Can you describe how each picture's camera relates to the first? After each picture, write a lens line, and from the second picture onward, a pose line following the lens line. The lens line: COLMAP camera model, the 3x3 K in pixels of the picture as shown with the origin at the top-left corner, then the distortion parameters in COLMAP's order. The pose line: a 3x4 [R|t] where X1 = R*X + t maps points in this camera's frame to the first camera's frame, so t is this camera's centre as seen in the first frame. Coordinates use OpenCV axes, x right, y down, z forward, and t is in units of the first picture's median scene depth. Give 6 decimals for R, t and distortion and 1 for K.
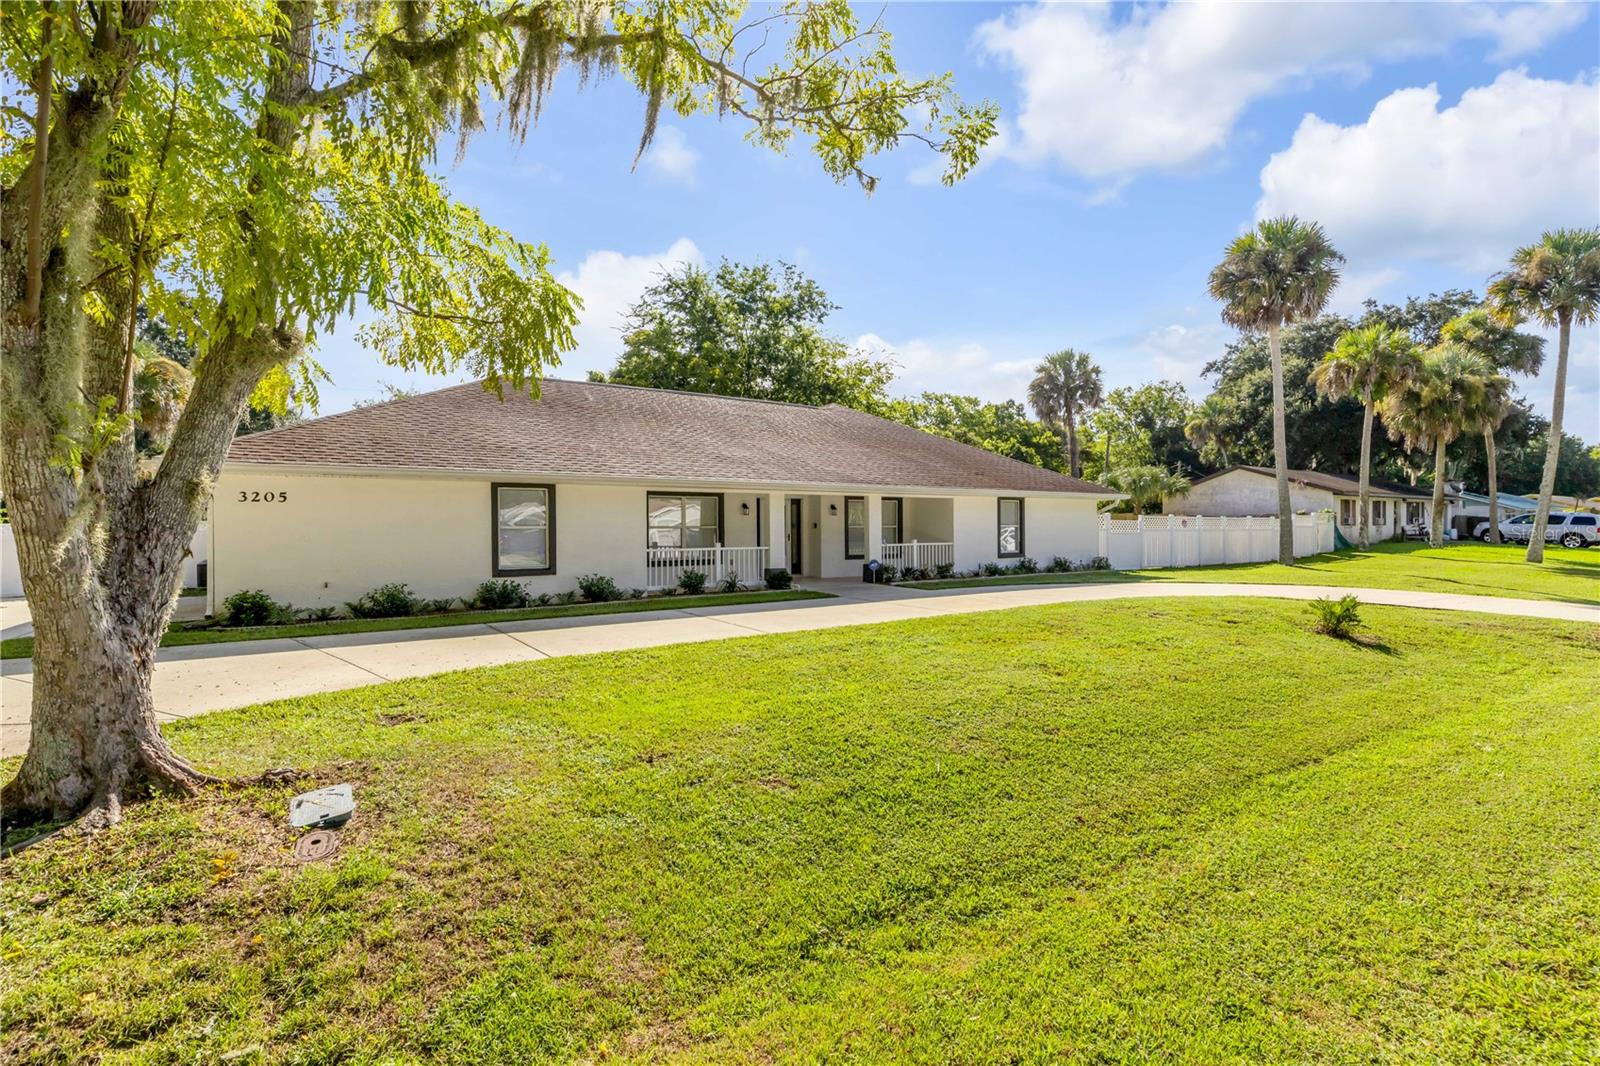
lens RADIAL K [[720.9, 0, 782.4], [0, 720.9, 534.7], [0, 0, 1]] dist [0.004462, -0.000720]
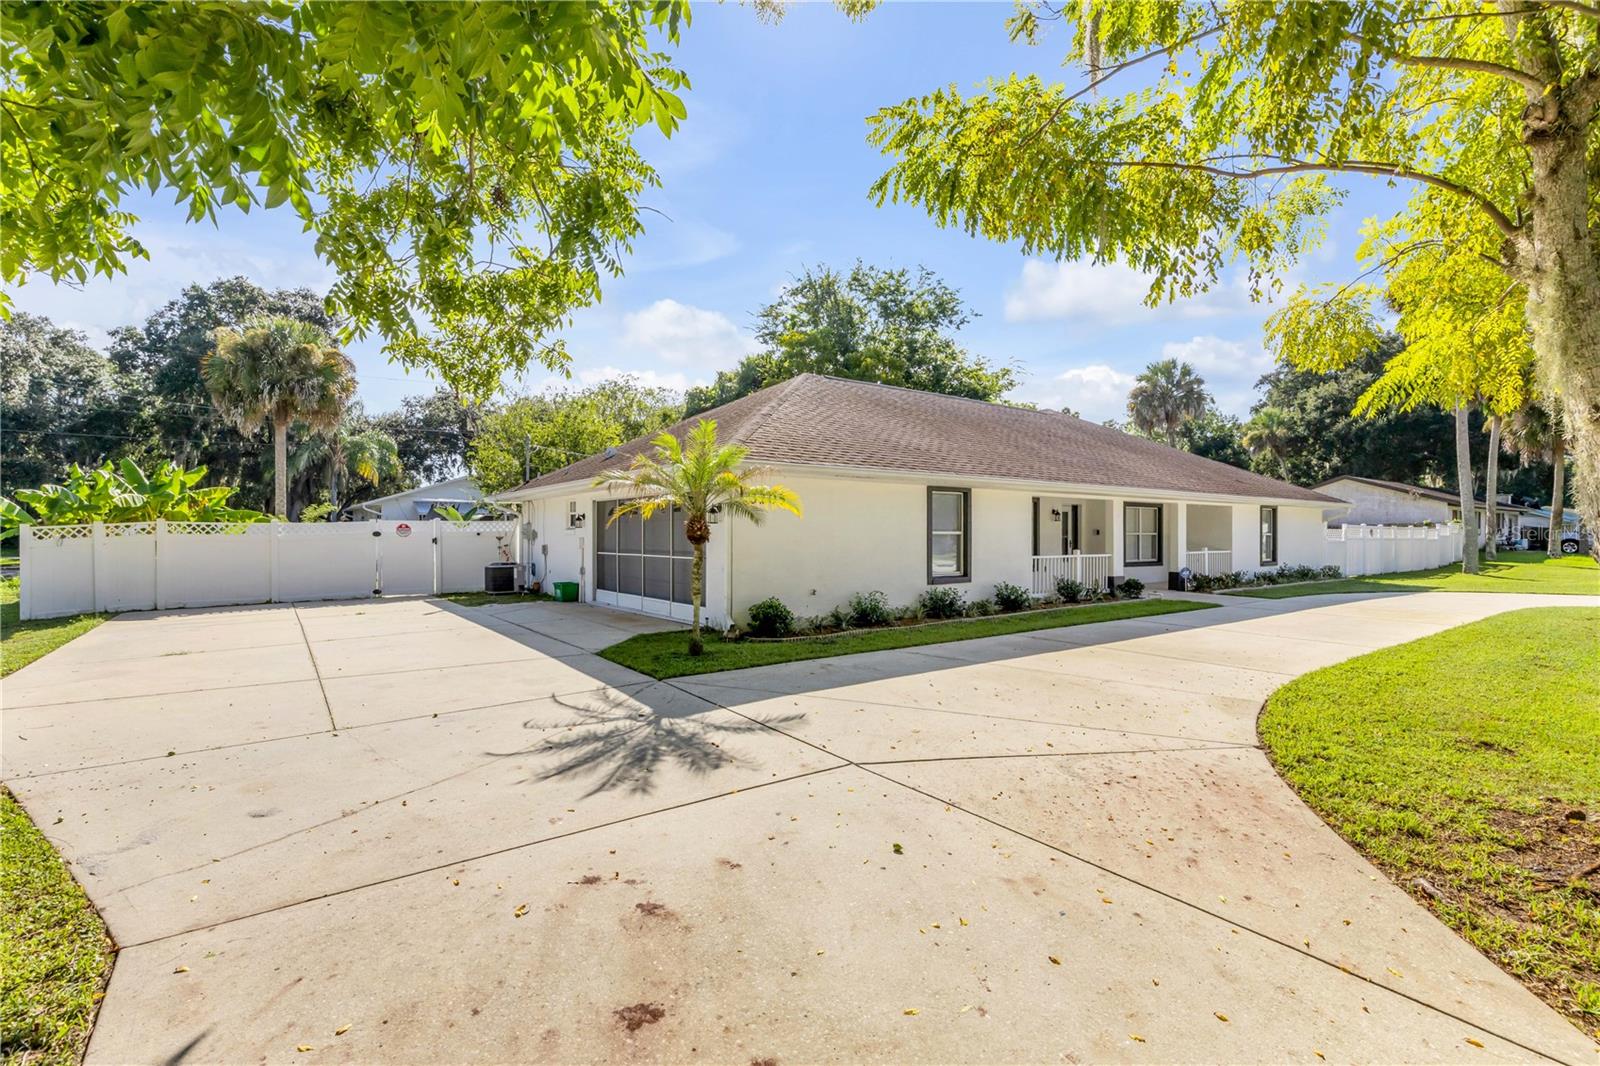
lens RADIAL K [[720.9, 0, 771.9], [0, 720.9, 524.1], [0, 0, 1]] dist [0.004462, -0.000720]
pose [[0.998487, 0.009481, 0.054160, -0.426937], [-0.008423, 0.999770, -0.019729, -0.000621], [-0.054334, 0.019242, 0.998337, 0.039513]]
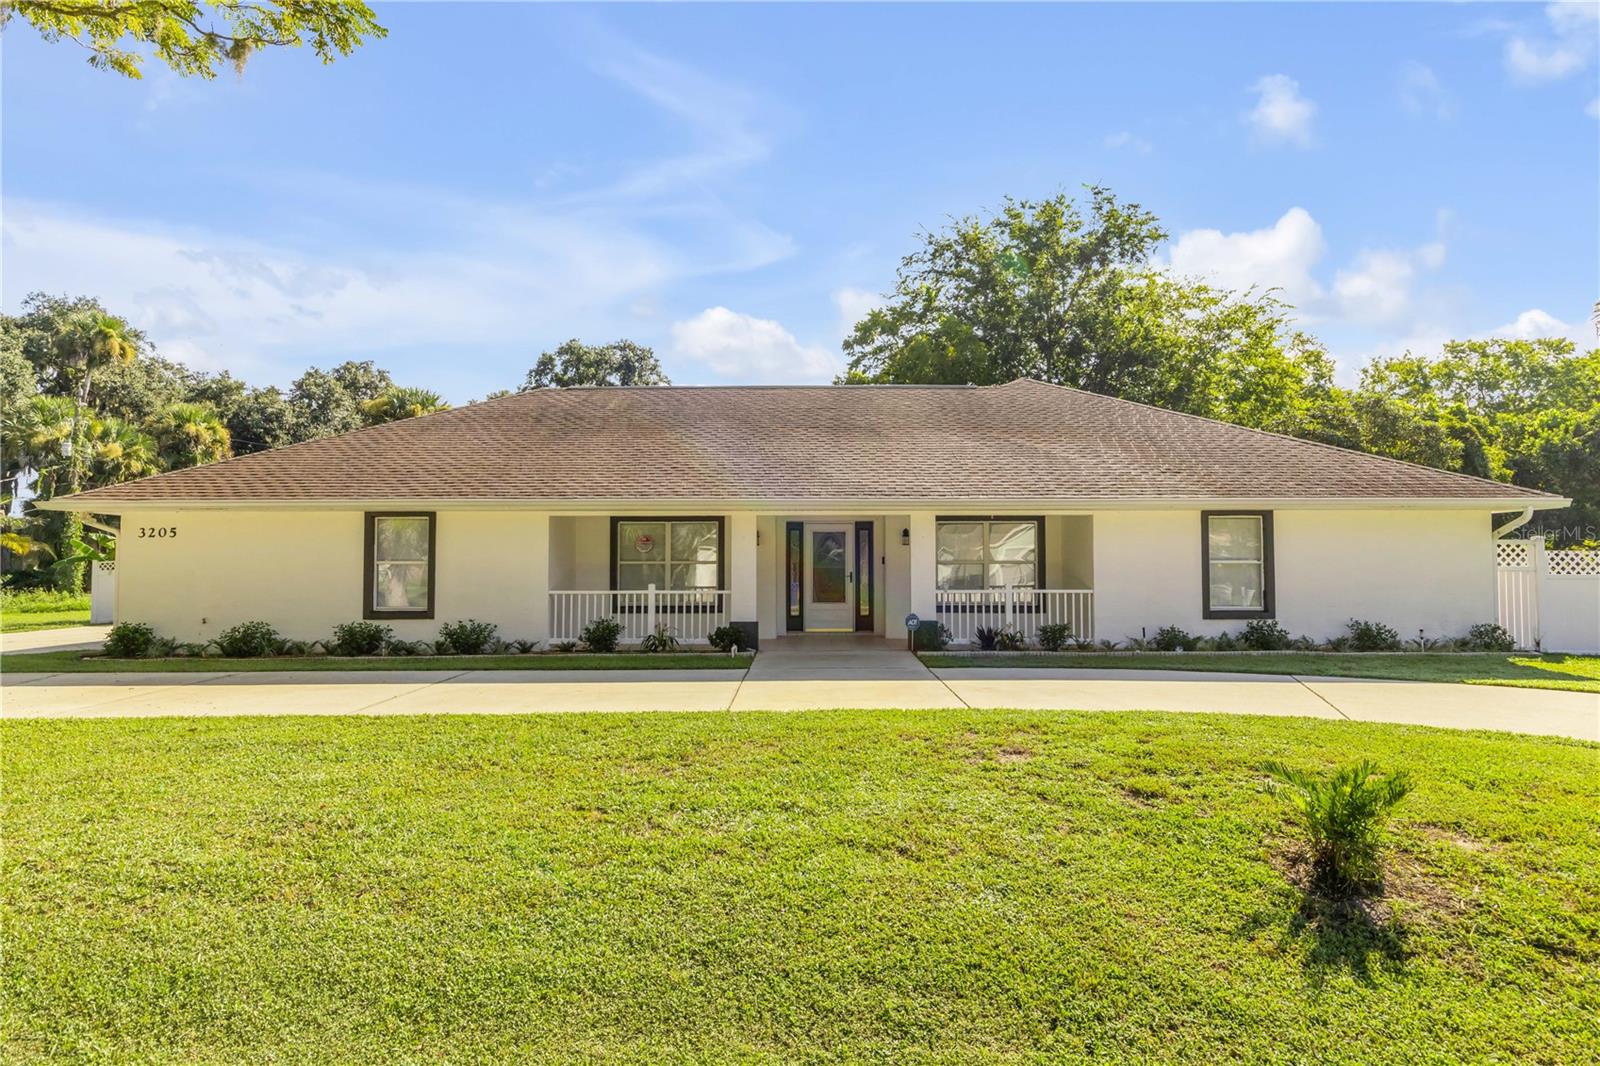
lens RADIAL K [[861.4, 0, 800.6], [0, 861.4, 546.1], [0, 0, 1]] dist [-0.001486, -0.000100]
pose [[0.836962, -0.005726, -0.547232, 0.403319], [-0.008023, 0.999709, -0.022733, -0.006834], [0.547203, 0.023417, 0.836672, 0.263598]]
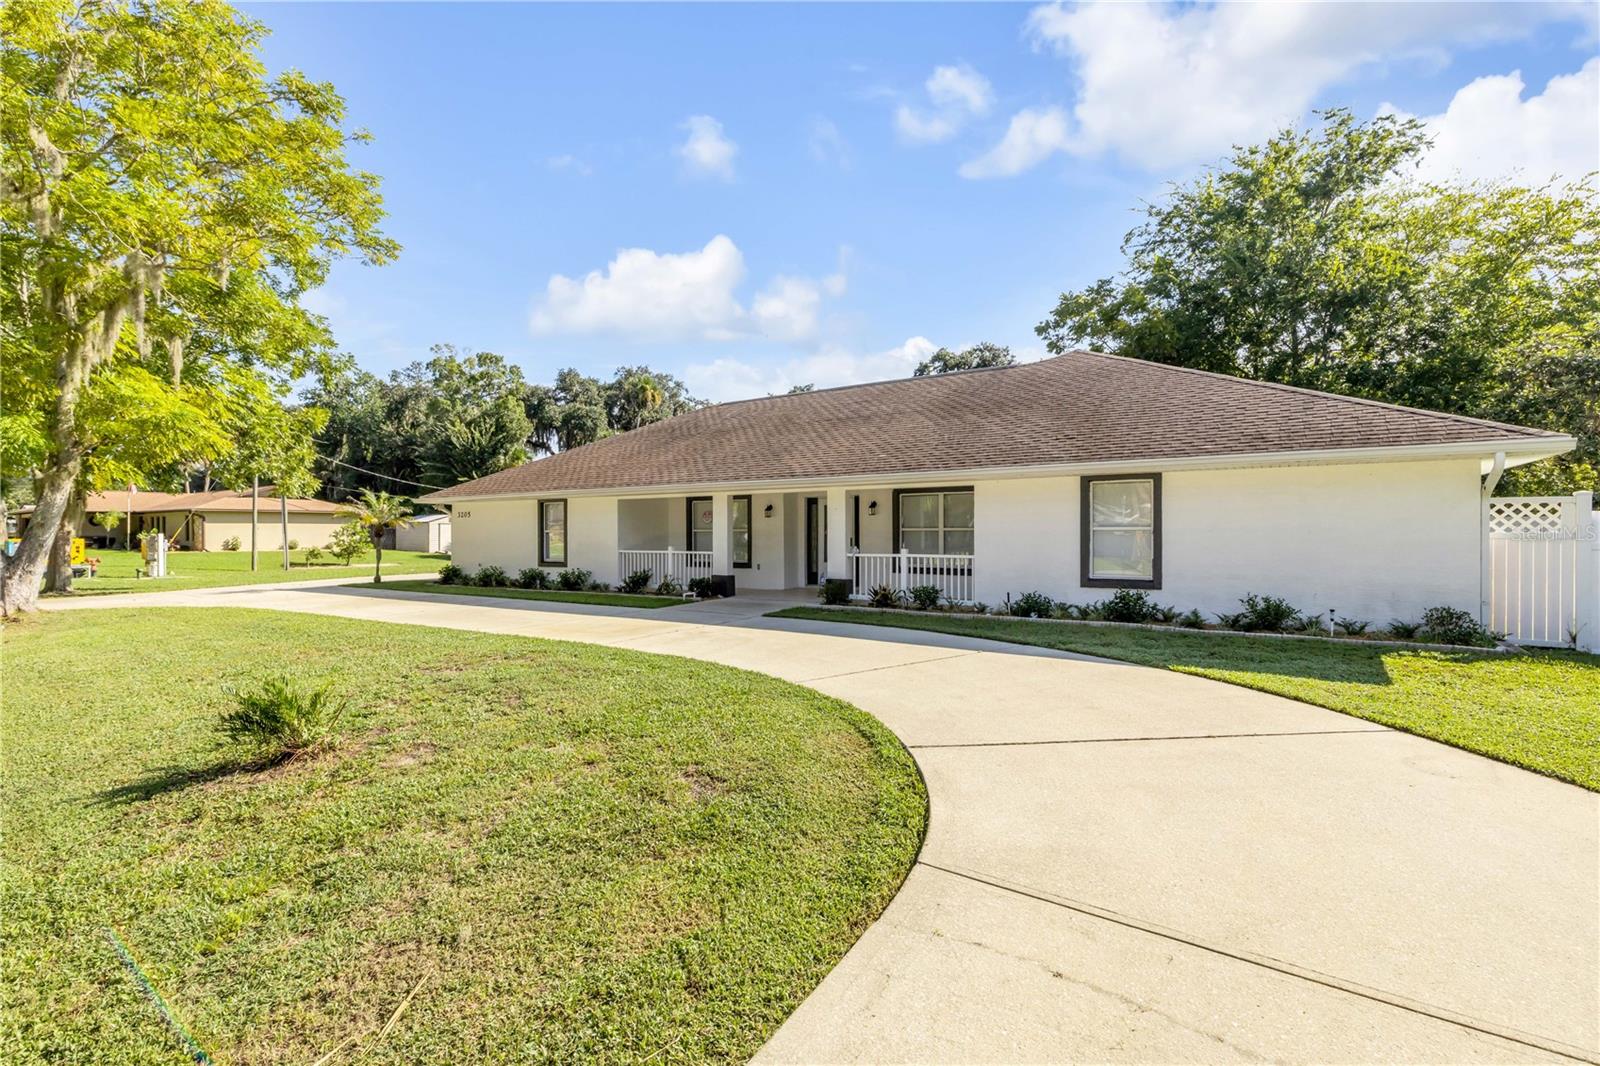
lens RADIAL K [[720.9, 0, 795.9], [0, 720.9, 532.4], [0, 0, 1]] dist [0.004462, -0.000720]
pose [[0.401569, 0.004709, -0.915817, 0.713465], [-0.007910, 0.999967, 0.001673, -0.008477], [0.915795, 0.006572, 0.401593, 0.576779]]
